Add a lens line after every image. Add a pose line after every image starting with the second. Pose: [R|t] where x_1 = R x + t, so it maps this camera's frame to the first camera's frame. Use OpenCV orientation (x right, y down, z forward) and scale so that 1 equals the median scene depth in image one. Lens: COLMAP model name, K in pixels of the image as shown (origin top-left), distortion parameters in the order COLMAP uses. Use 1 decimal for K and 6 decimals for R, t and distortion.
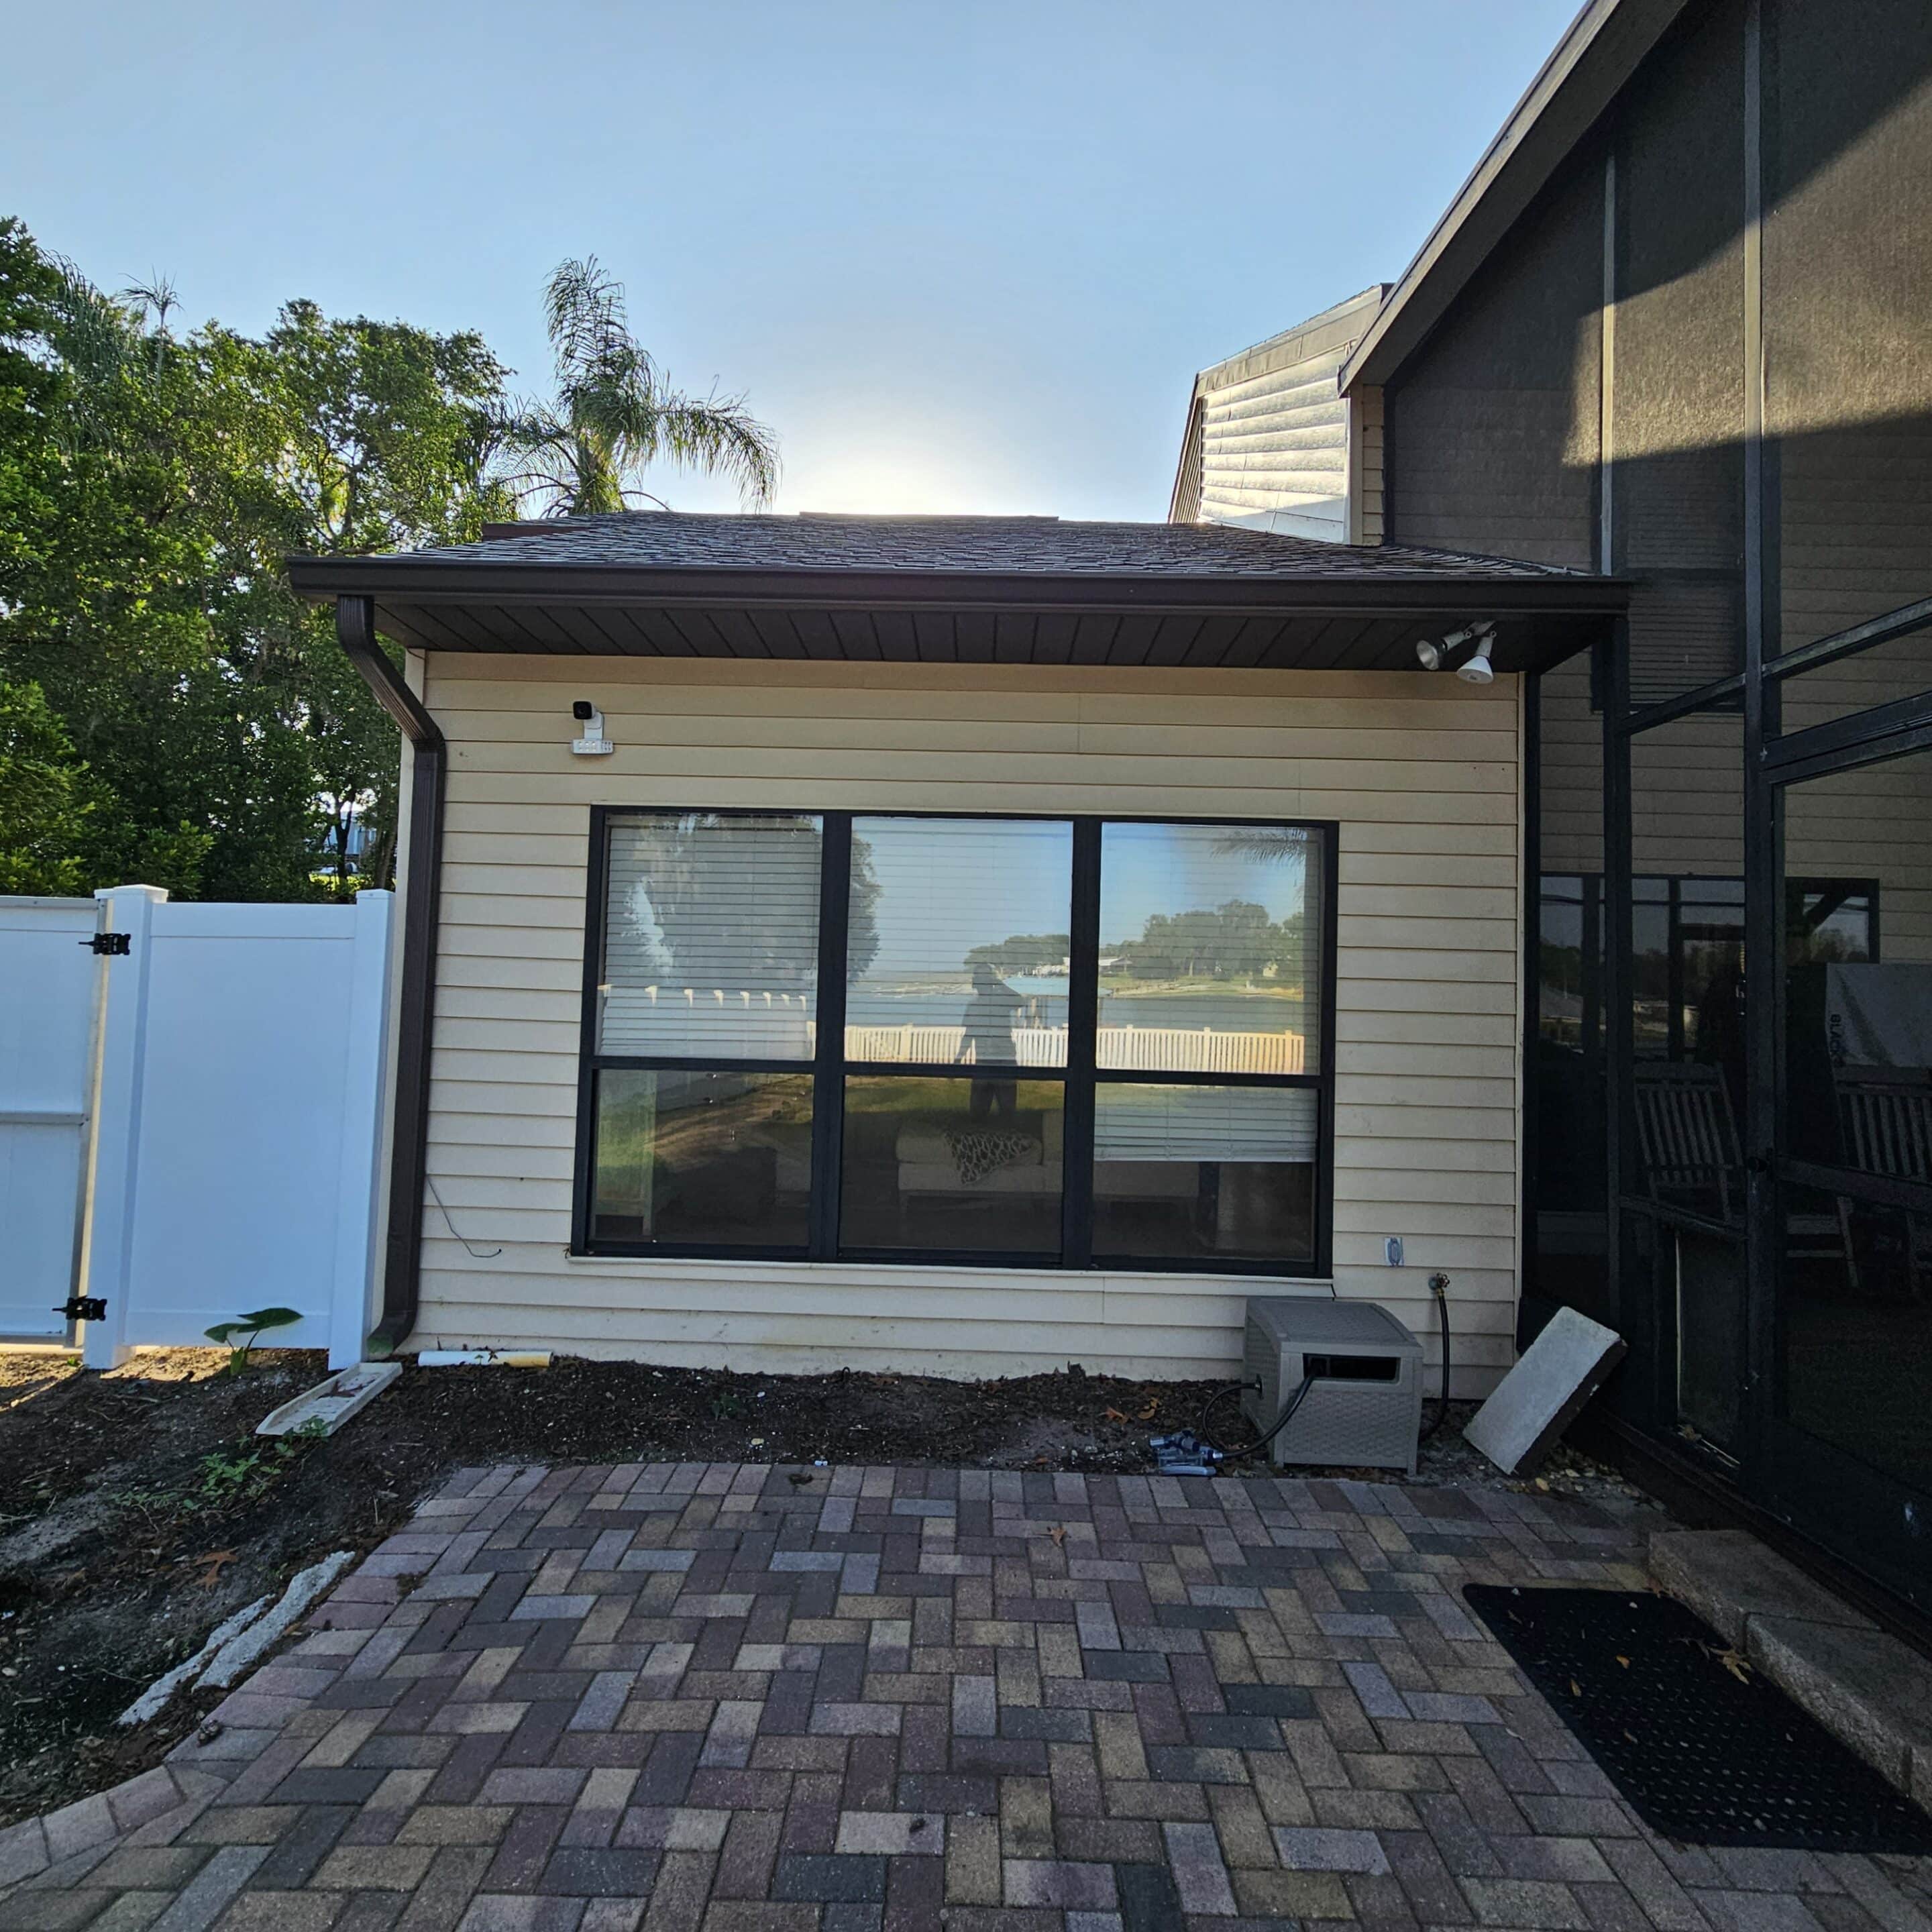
lens RADIAL K [[1060.6, 0, 968.7], [0, 1060.6, 944.8], [0, 0, 1]] dist [0.029115, -0.014075]
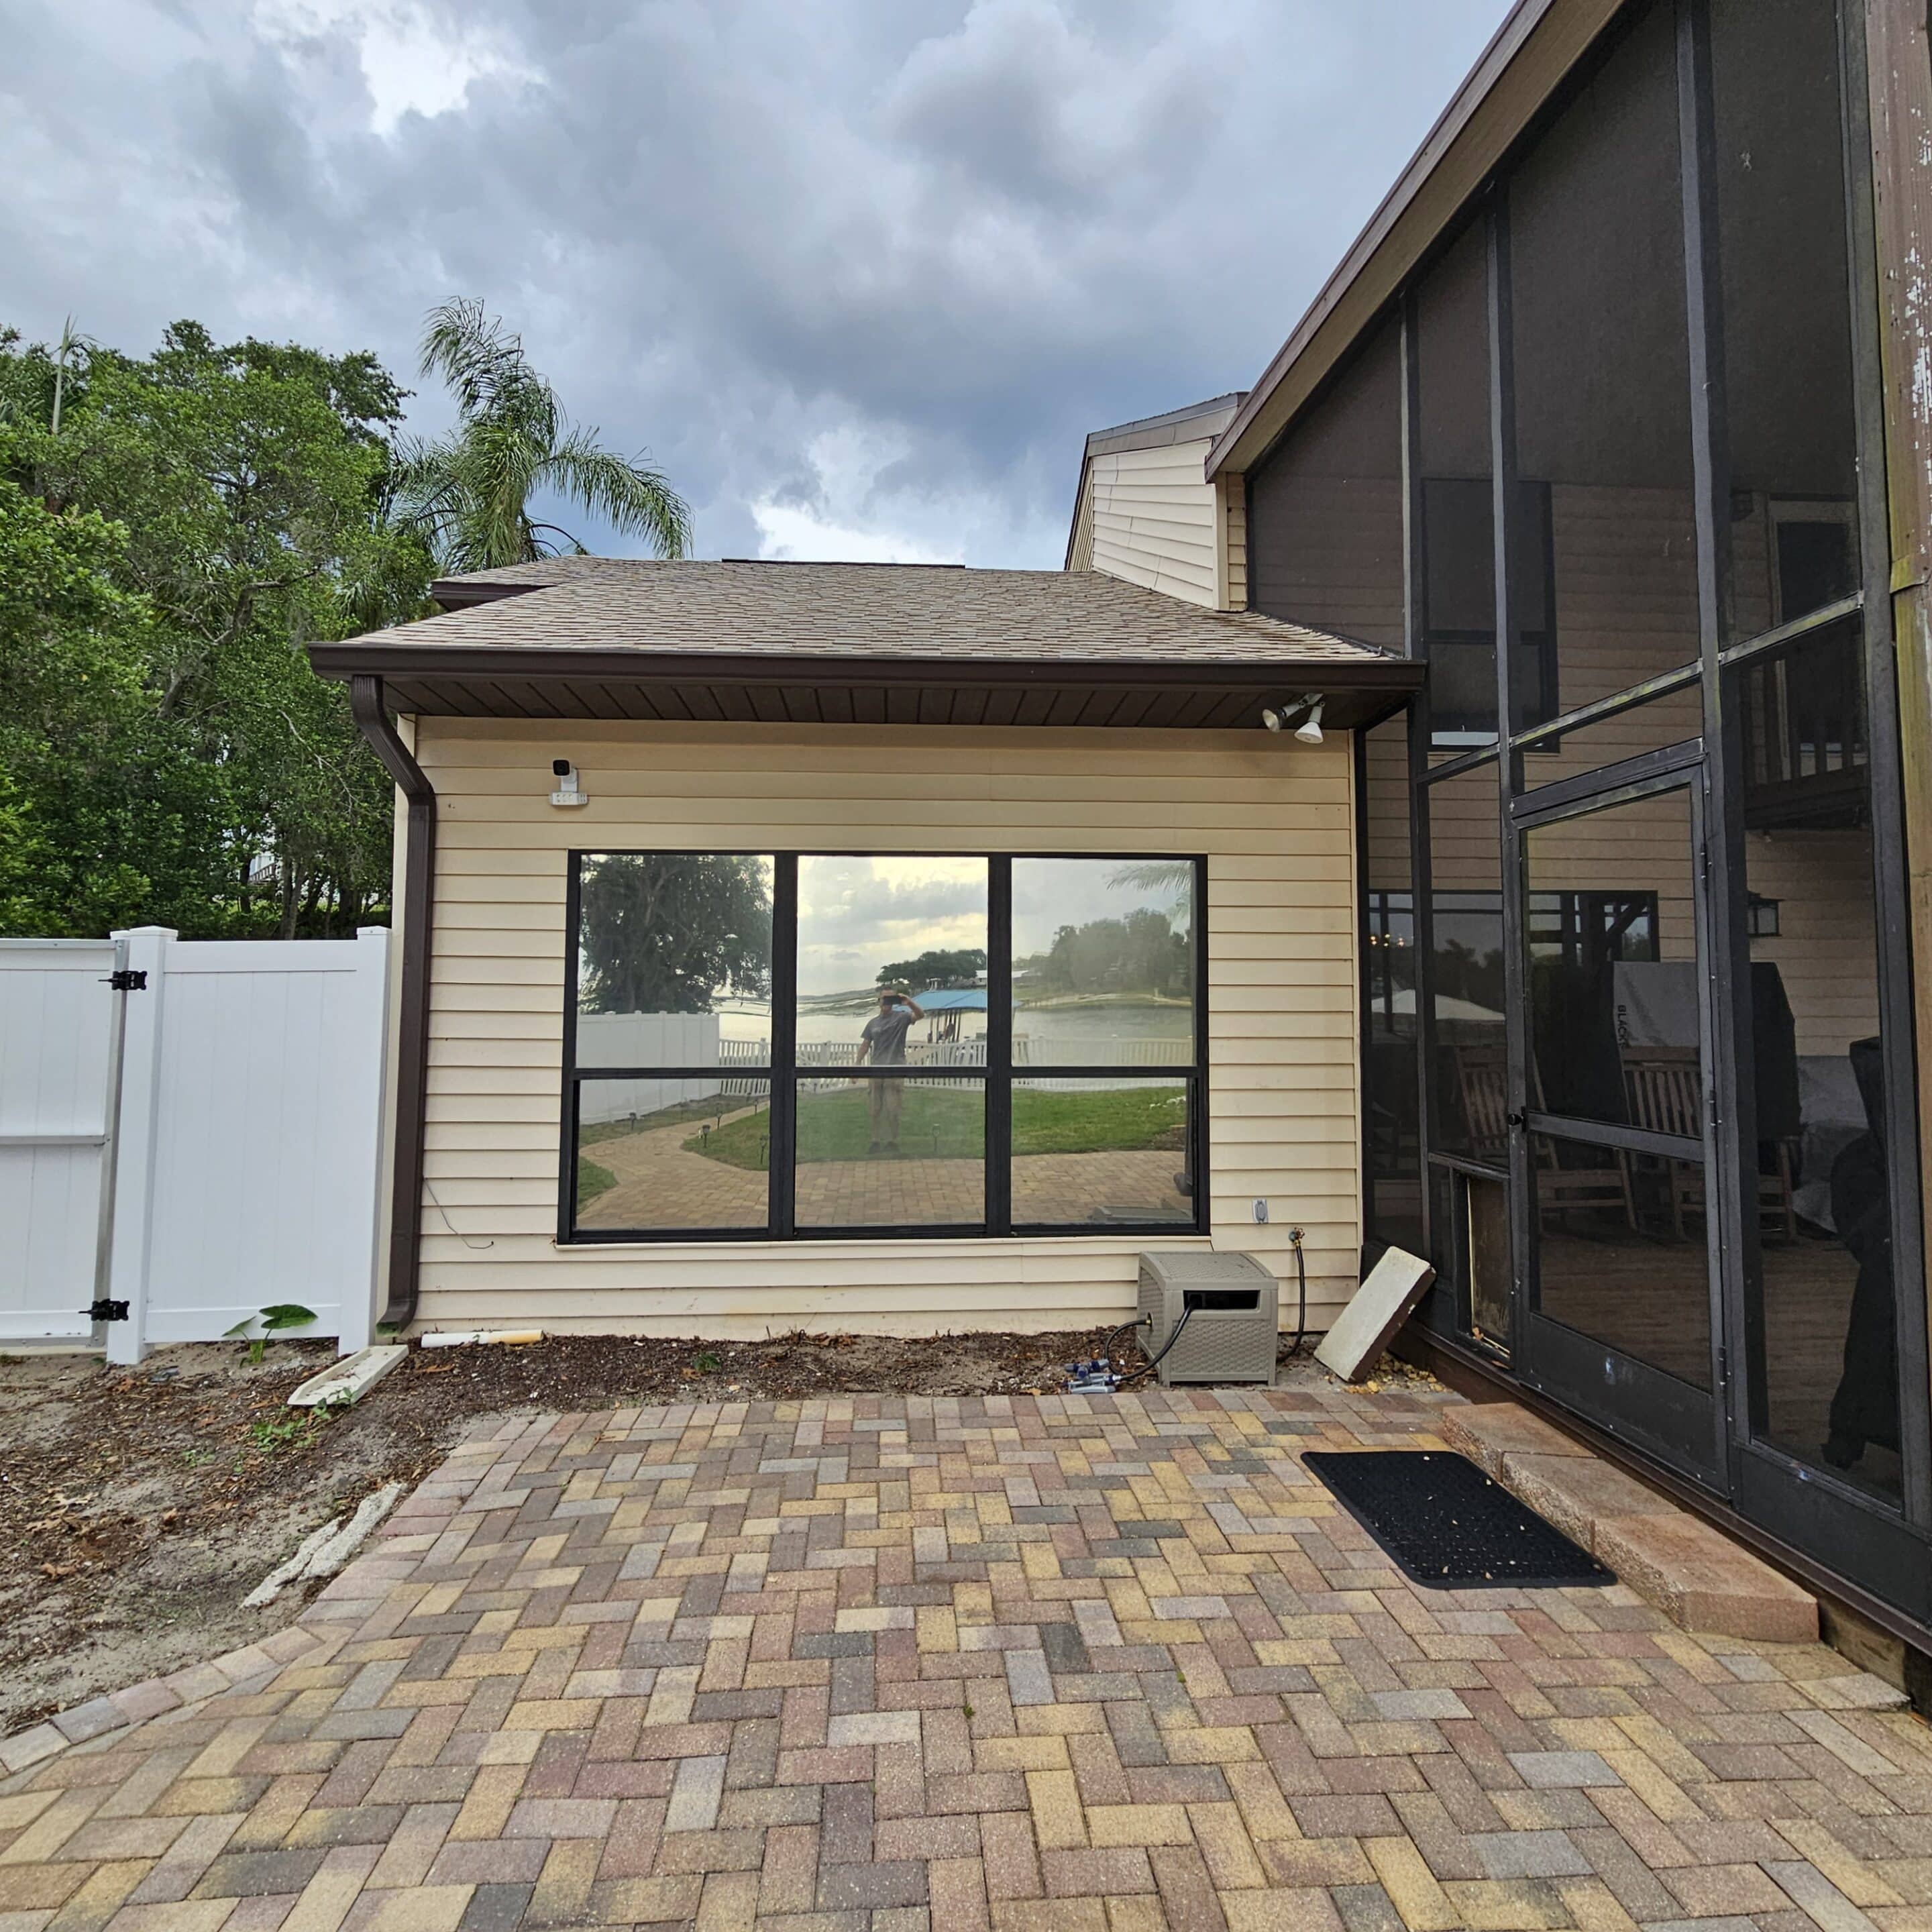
lens RADIAL K [[1060.6, 0, 972.3], [0, 1060.6, 956.4], [0, 0, 1]] dist [0.029115, -0.014075]
pose [[0.995999, -0.021437, 0.086756, -0.024693], [0.021653, 0.999764, -0.001544, -0.005259], [-0.086702, 0.003417, 0.996228, -0.184476]]
